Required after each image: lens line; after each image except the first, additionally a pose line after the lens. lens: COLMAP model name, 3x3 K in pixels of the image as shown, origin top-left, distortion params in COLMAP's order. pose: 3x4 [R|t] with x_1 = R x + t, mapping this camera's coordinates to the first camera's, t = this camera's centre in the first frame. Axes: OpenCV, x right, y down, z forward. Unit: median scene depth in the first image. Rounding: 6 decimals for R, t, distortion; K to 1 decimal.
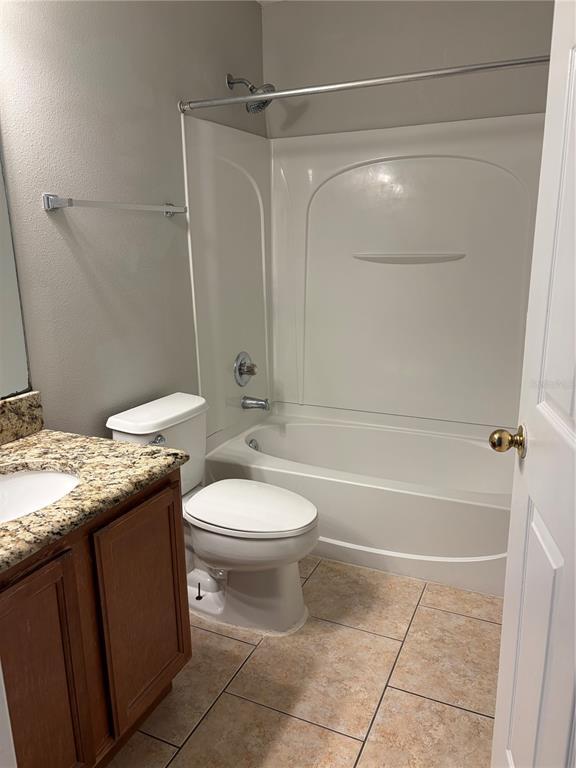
lens RADIAL K [[573.8, 0, 284.8], [0, 573.8, 379.4], [0, 0, 1]] dist [0.038388, -0.044983]
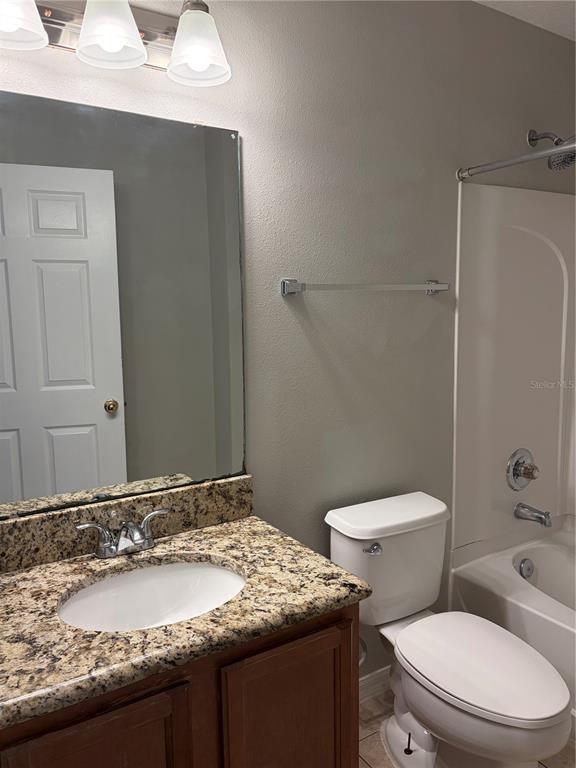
lens RADIAL K [[573.8, 0, 284.8], [0, 573.8, 379.4], [0, 0, 1]] dist [0.038388, -0.044983]
pose [[0.841186, 0.071788, -0.535960, 0.137058], [-0.125937, 0.989902, -0.065068, -0.088563], [0.525877, 0.122231, 0.841732, 0.194963]]
